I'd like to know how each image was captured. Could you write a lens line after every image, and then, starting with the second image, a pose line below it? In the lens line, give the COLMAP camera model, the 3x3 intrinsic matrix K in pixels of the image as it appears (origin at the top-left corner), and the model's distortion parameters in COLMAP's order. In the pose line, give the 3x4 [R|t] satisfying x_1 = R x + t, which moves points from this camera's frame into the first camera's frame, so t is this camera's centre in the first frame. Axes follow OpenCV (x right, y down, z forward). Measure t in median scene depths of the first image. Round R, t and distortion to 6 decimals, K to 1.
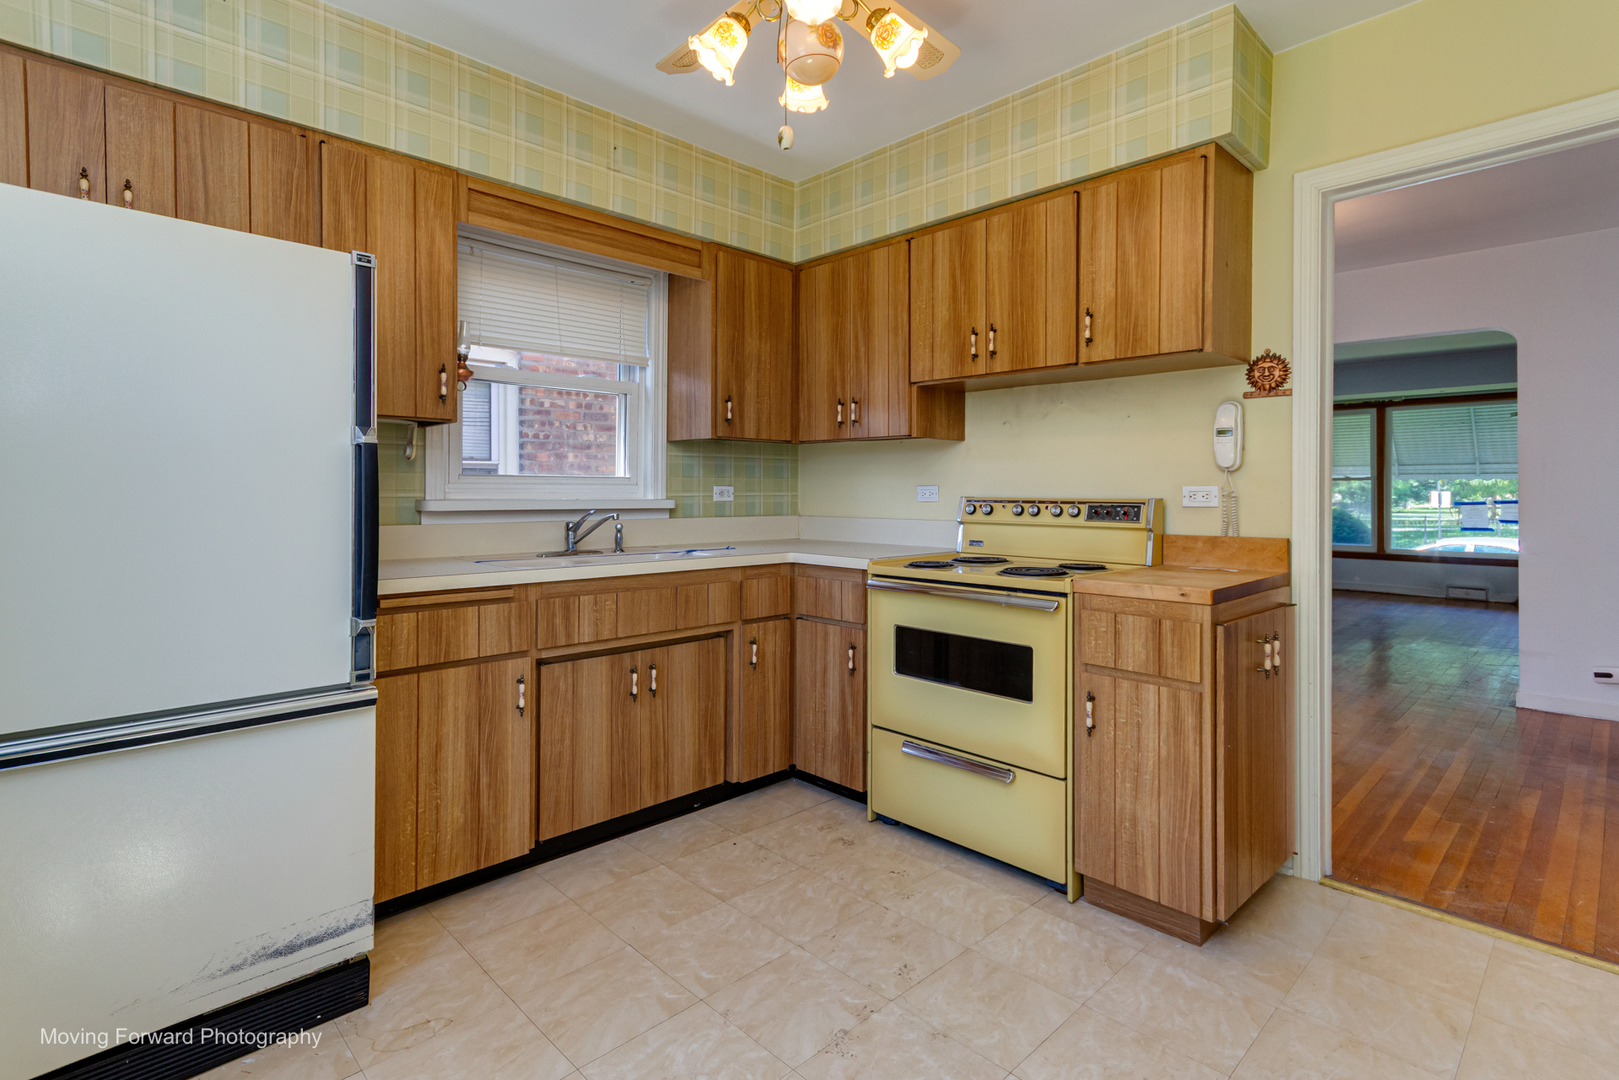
lens RADIAL K [[804.2, 0, 807.0], [0, 804.2, 494.9], [0, 0, 1]] dist [0.007469, 0.001715]
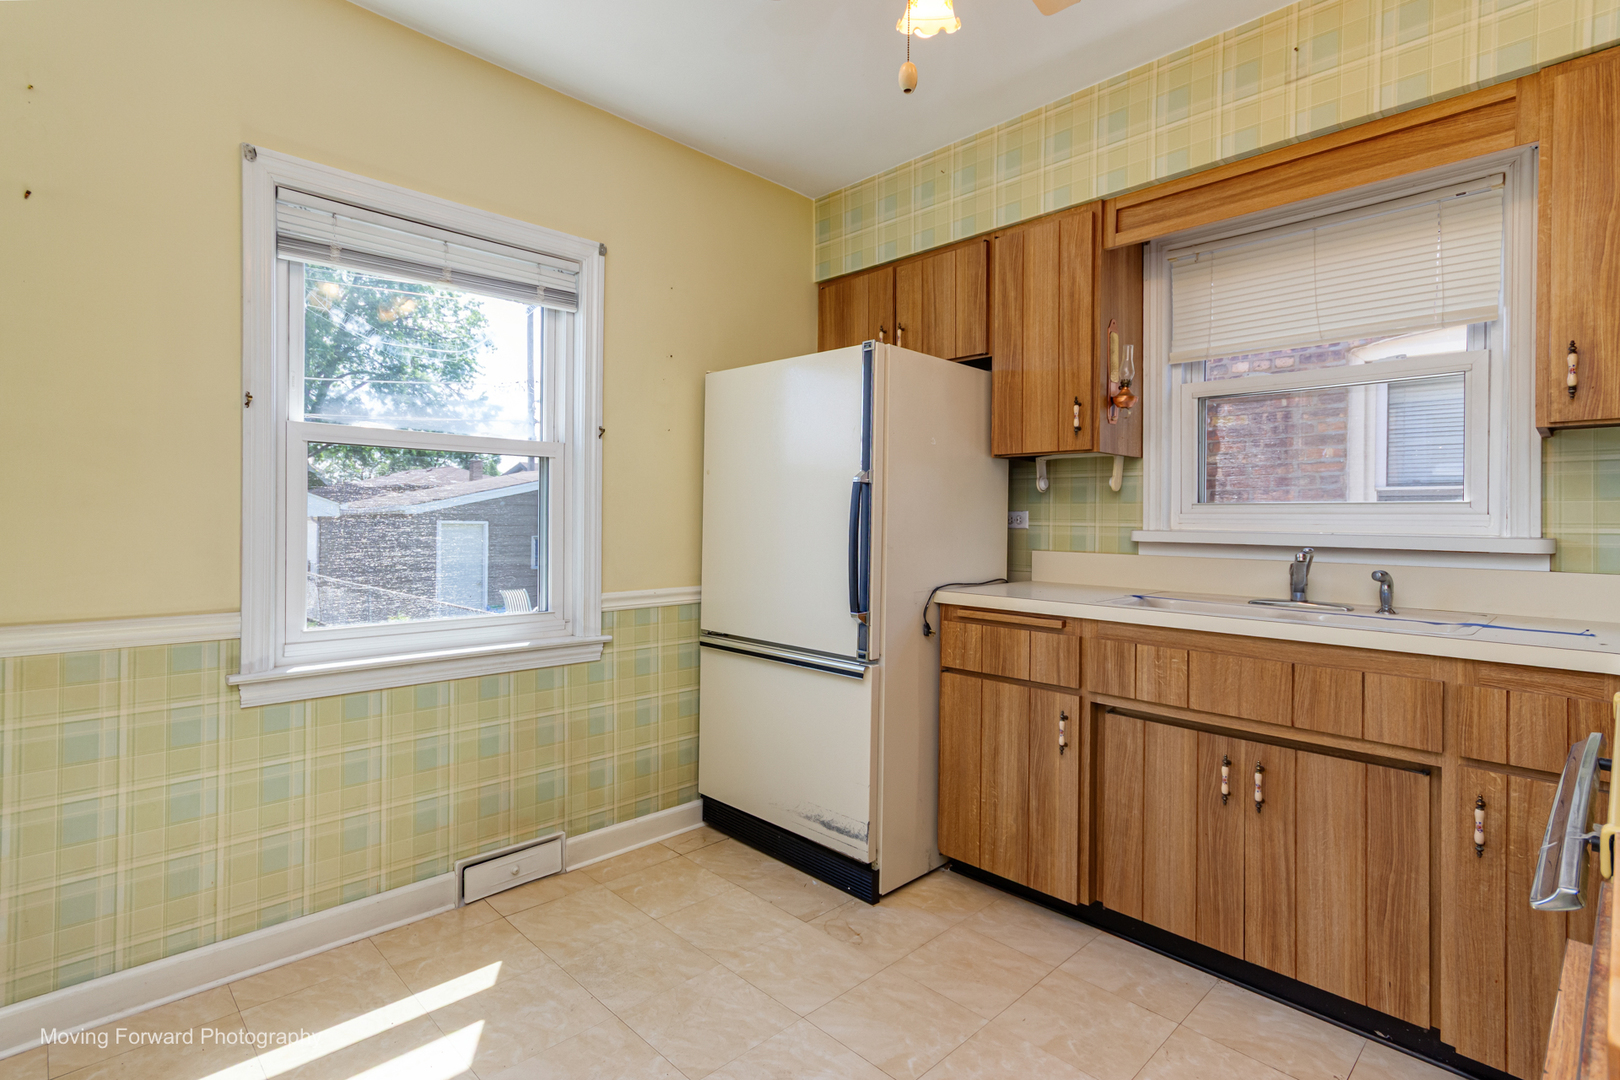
lens RADIAL K [[785.6, 0, 809.9], [0, 785.6, 523.8], [0, 0, 1]] dist [0.001739, 0.000141]
pose [[-0.011870, 0.000311, -0.999930, 0.562540], [-0.015426, 0.999881, 0.000494, 0.004360], [0.999811, 0.015430, -0.011864, 0.680798]]
